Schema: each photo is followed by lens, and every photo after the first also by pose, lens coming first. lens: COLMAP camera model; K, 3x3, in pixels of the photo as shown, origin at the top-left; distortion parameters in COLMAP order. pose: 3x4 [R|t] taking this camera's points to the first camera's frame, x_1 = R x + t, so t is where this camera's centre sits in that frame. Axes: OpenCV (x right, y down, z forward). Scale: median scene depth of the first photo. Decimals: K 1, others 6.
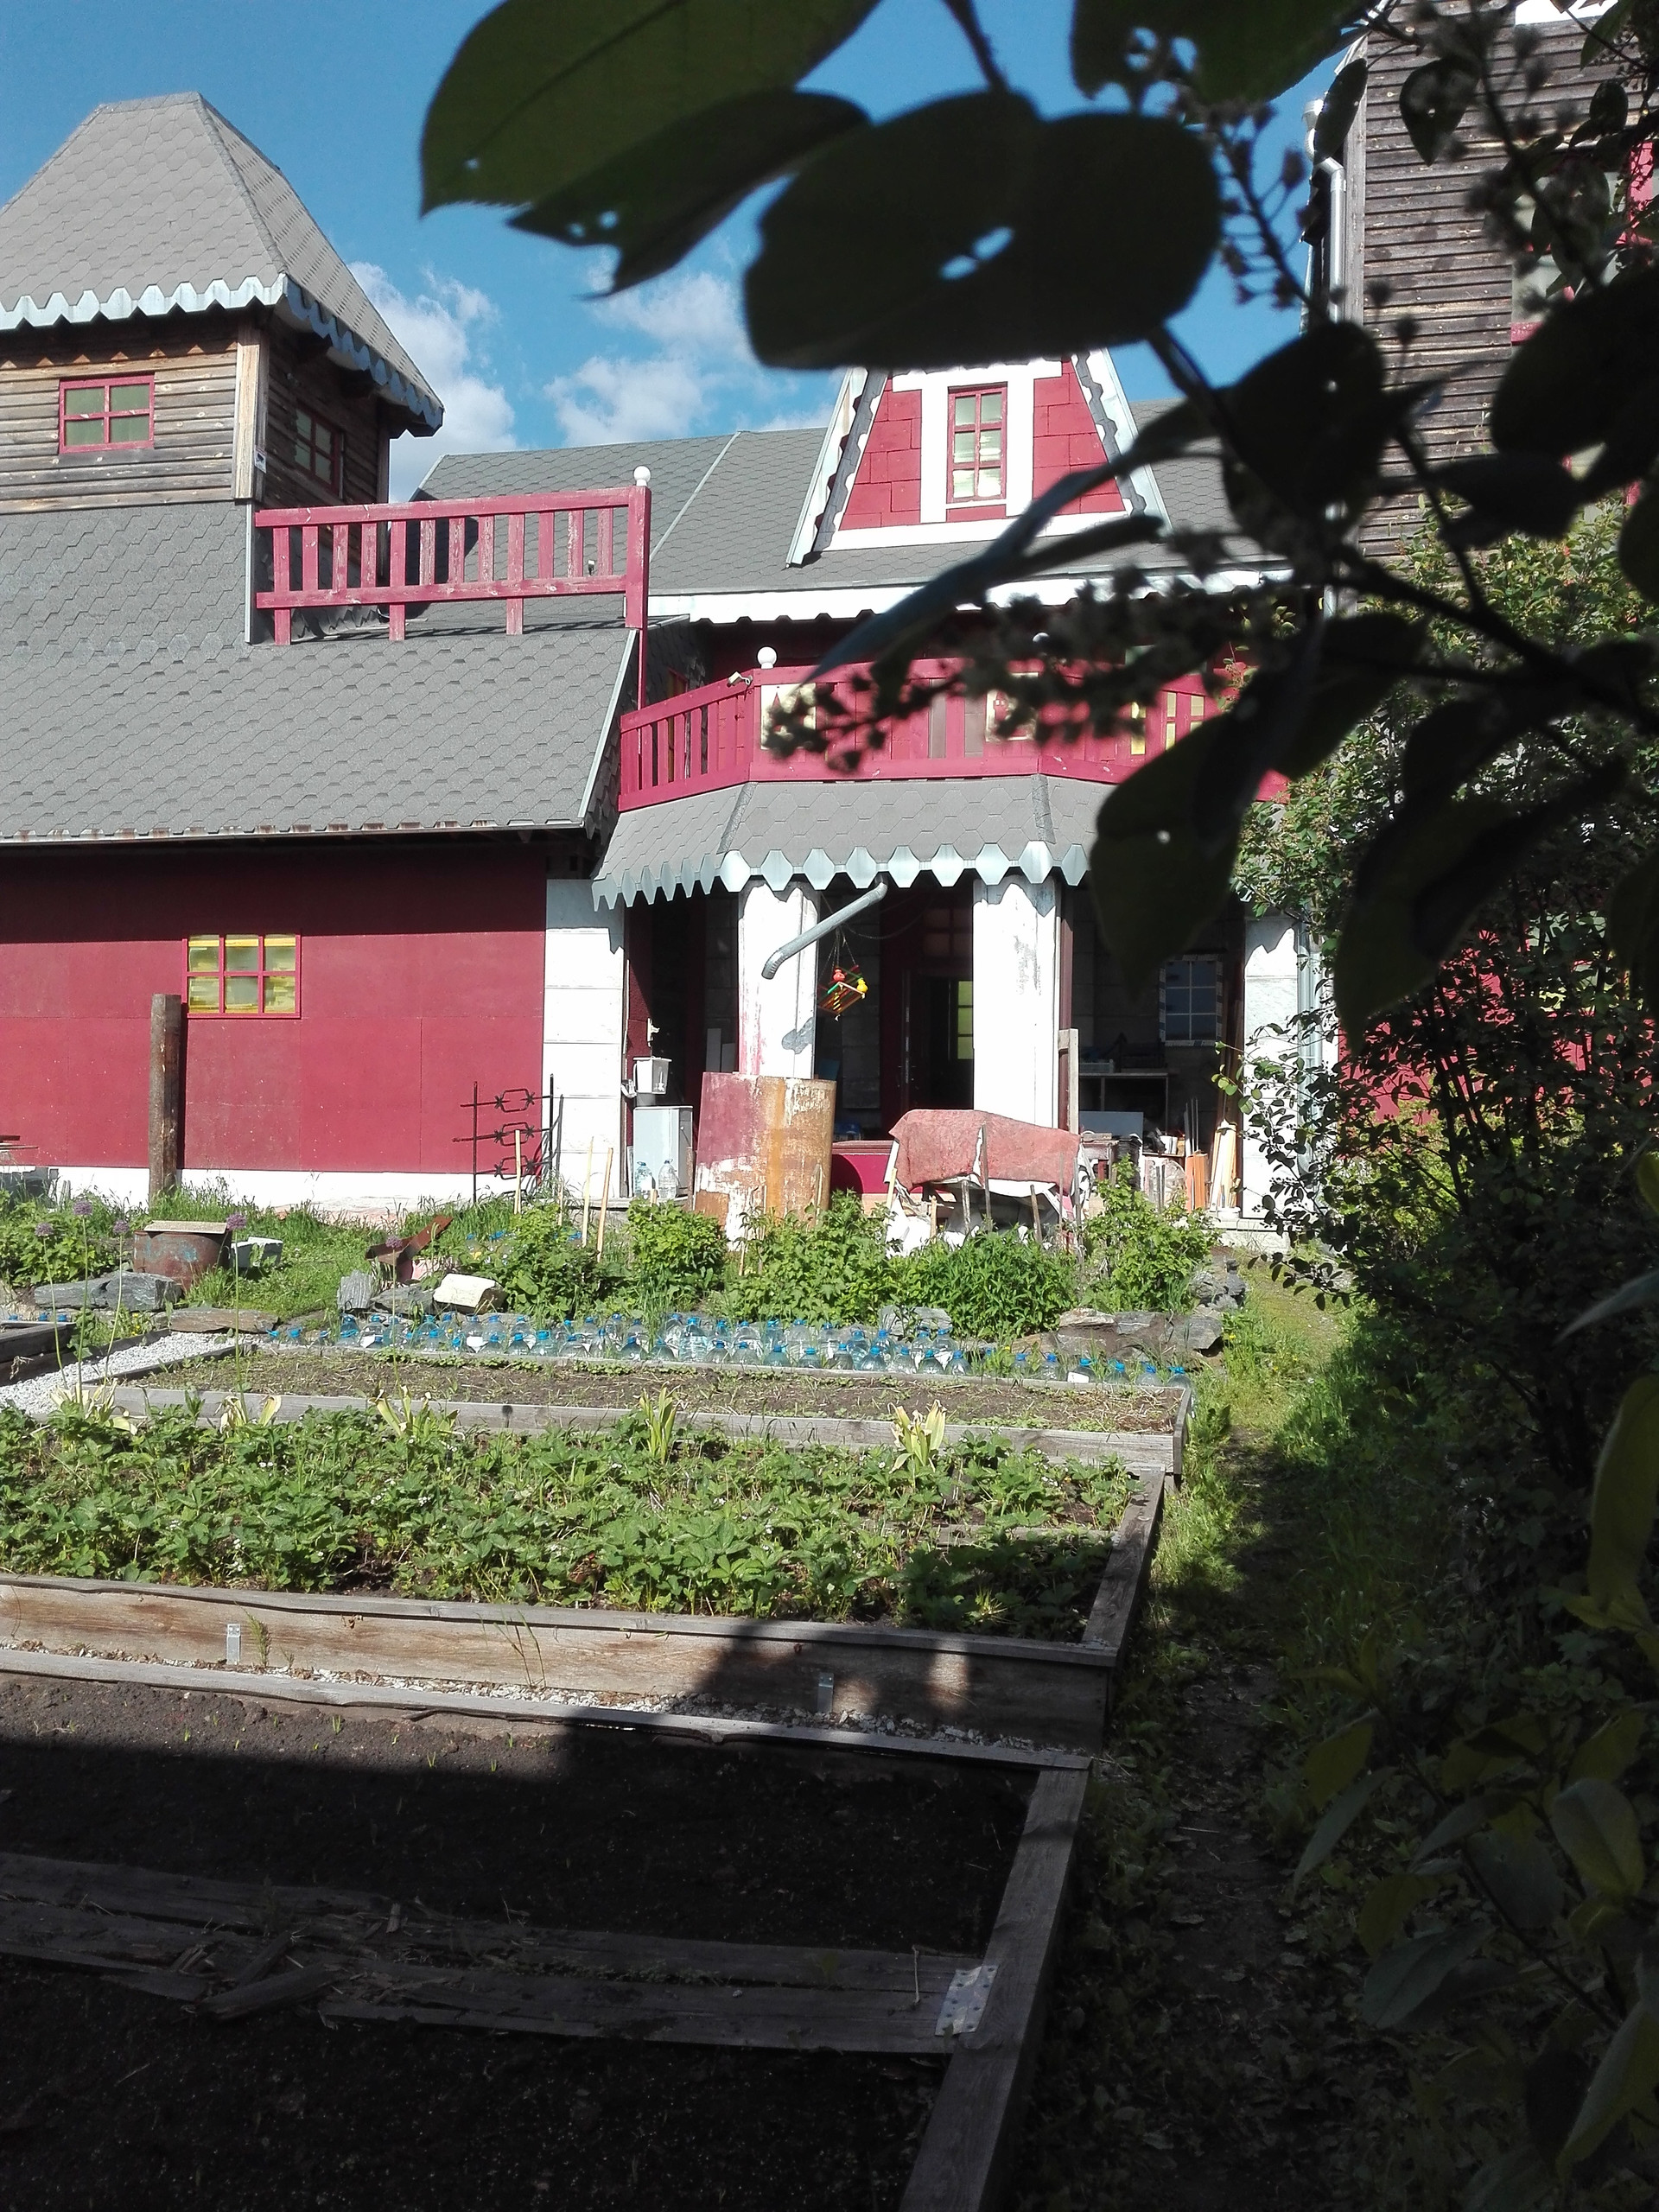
lens RADIAL K [[1835.0, 0, 800.2], [0, 1835.0, 1113.6], [0, 0, 1]] dist [0.159503, -0.277047]
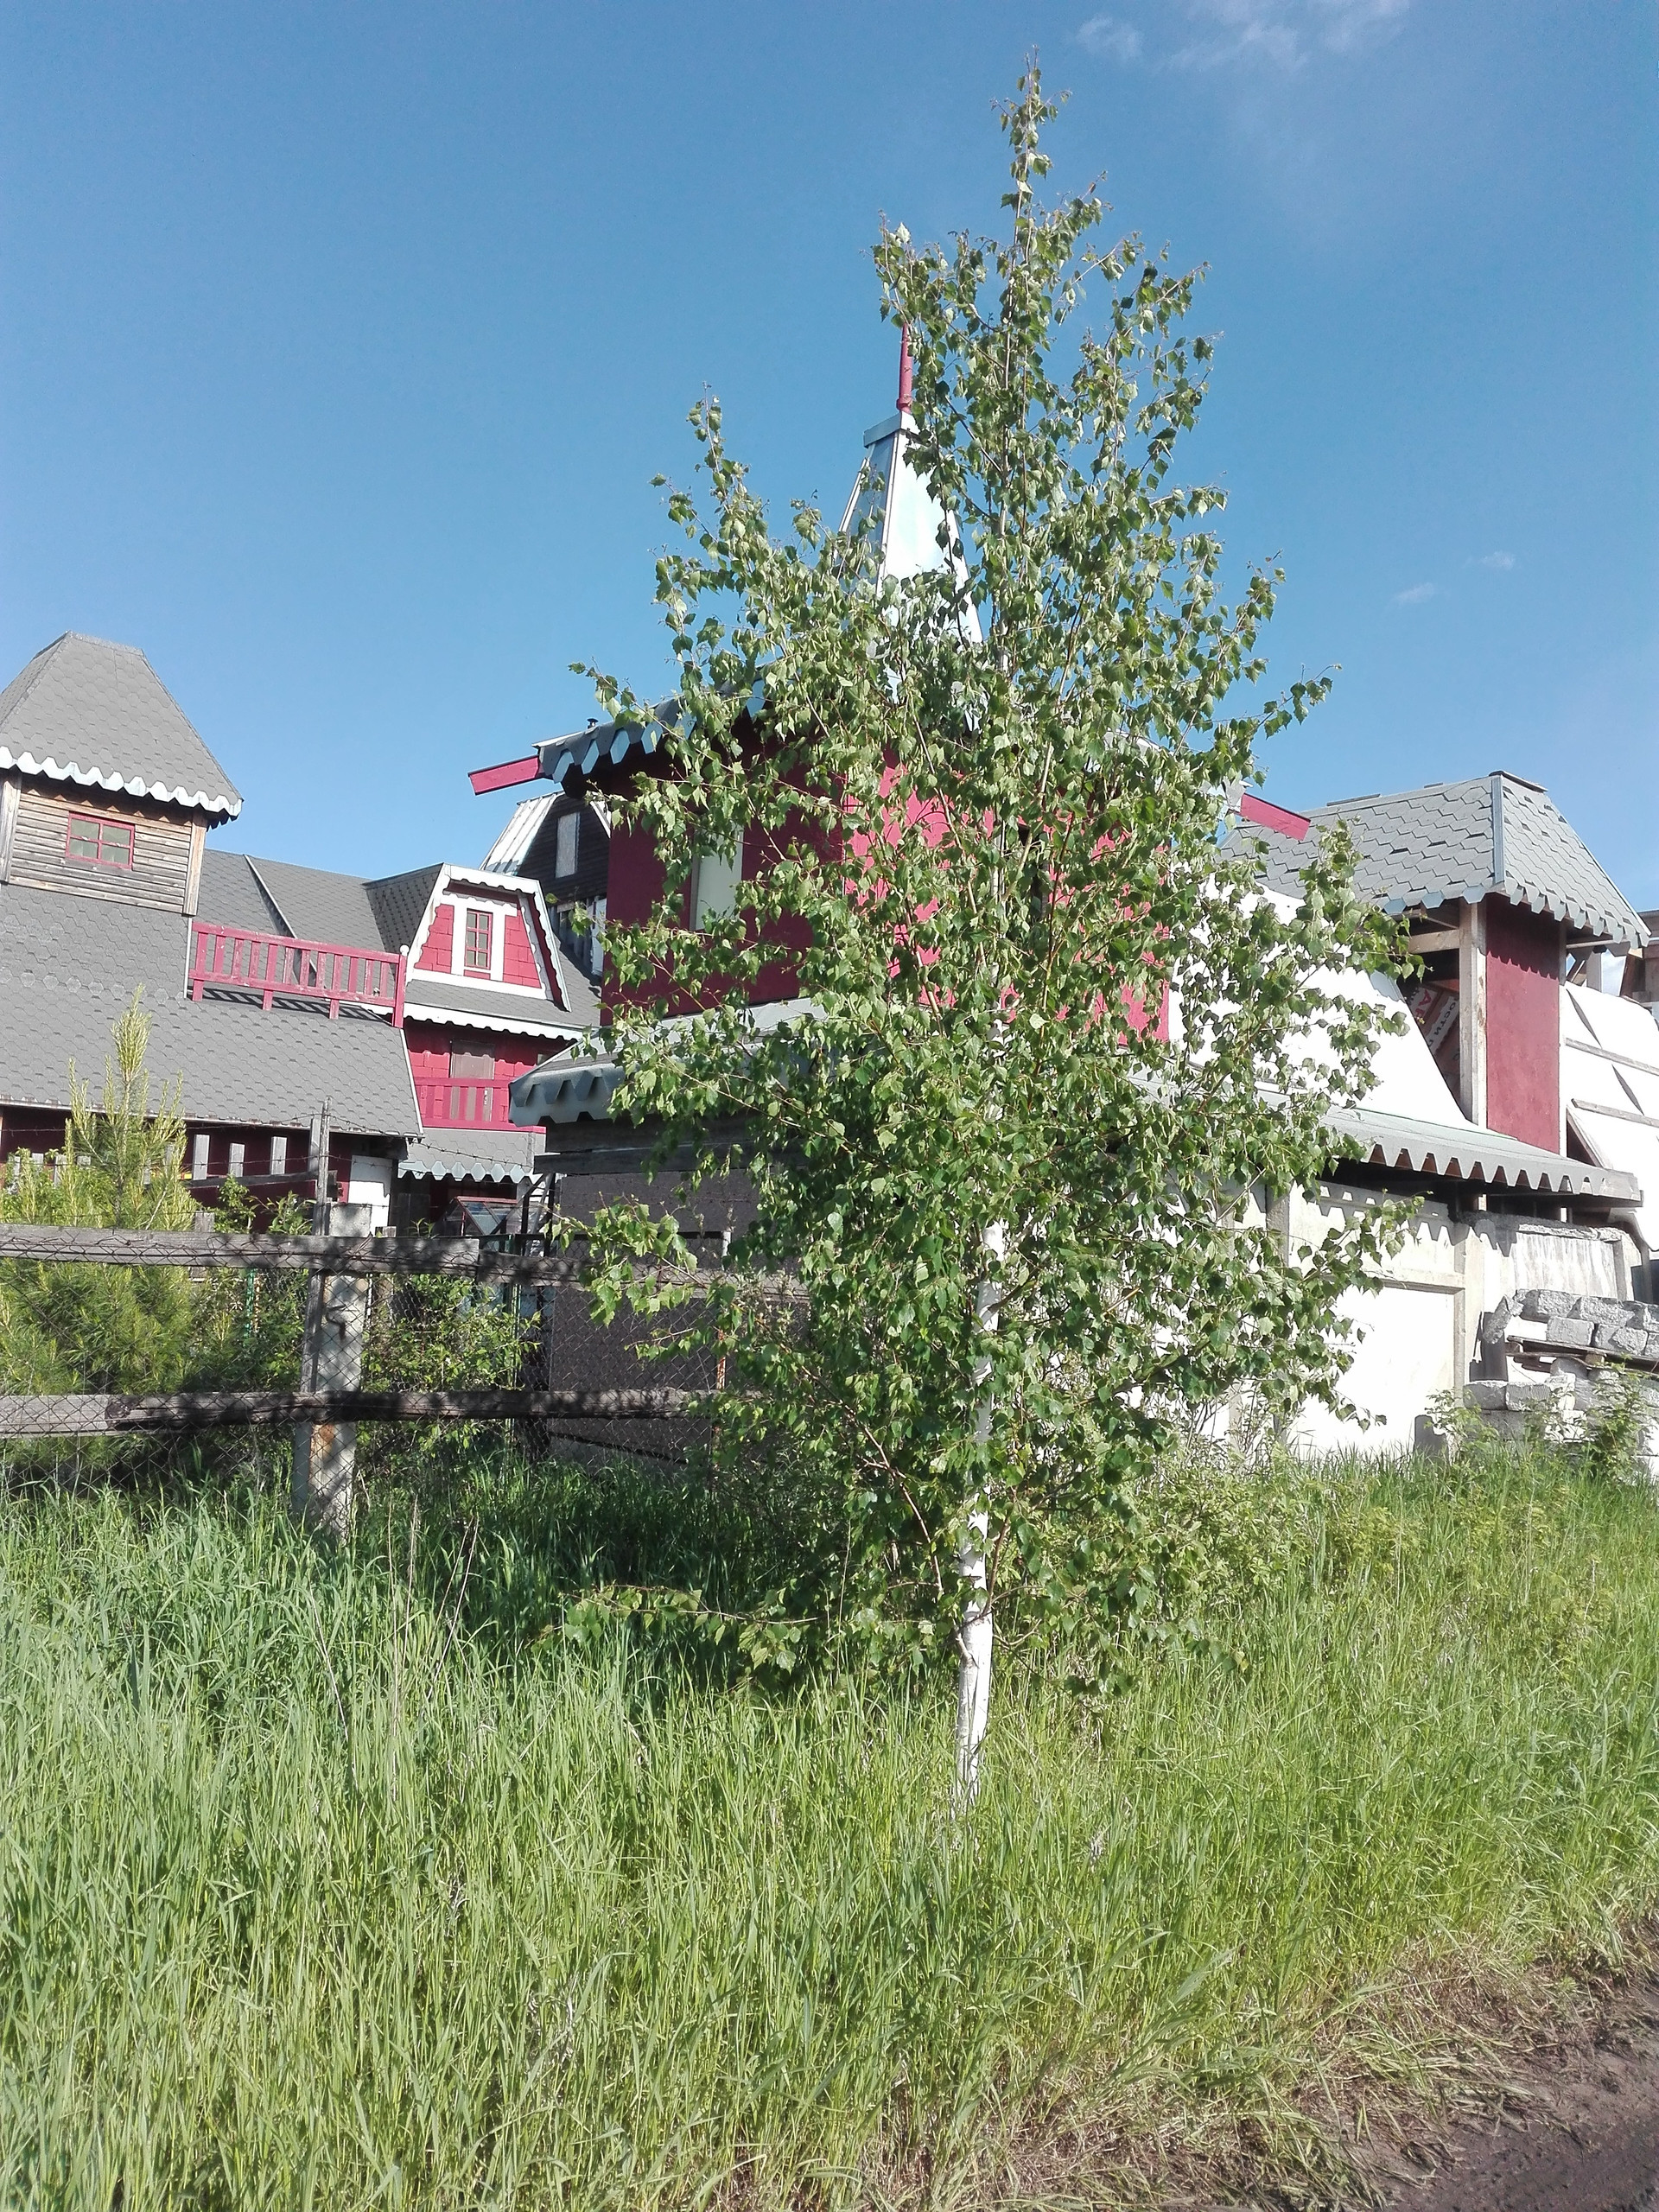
lens RADIAL K [[1813.1, 0, 829.5], [0, 1813.1, 1106.0], [0, 0, 1]] dist [0.086905, -0.146119]
pose [[0.586462, 0.096446, 0.804215, -1.712028], [-0.035409, 0.994989, -0.093503, -0.031834], [-0.809203, 0.026360, 0.586938, -0.575542]]
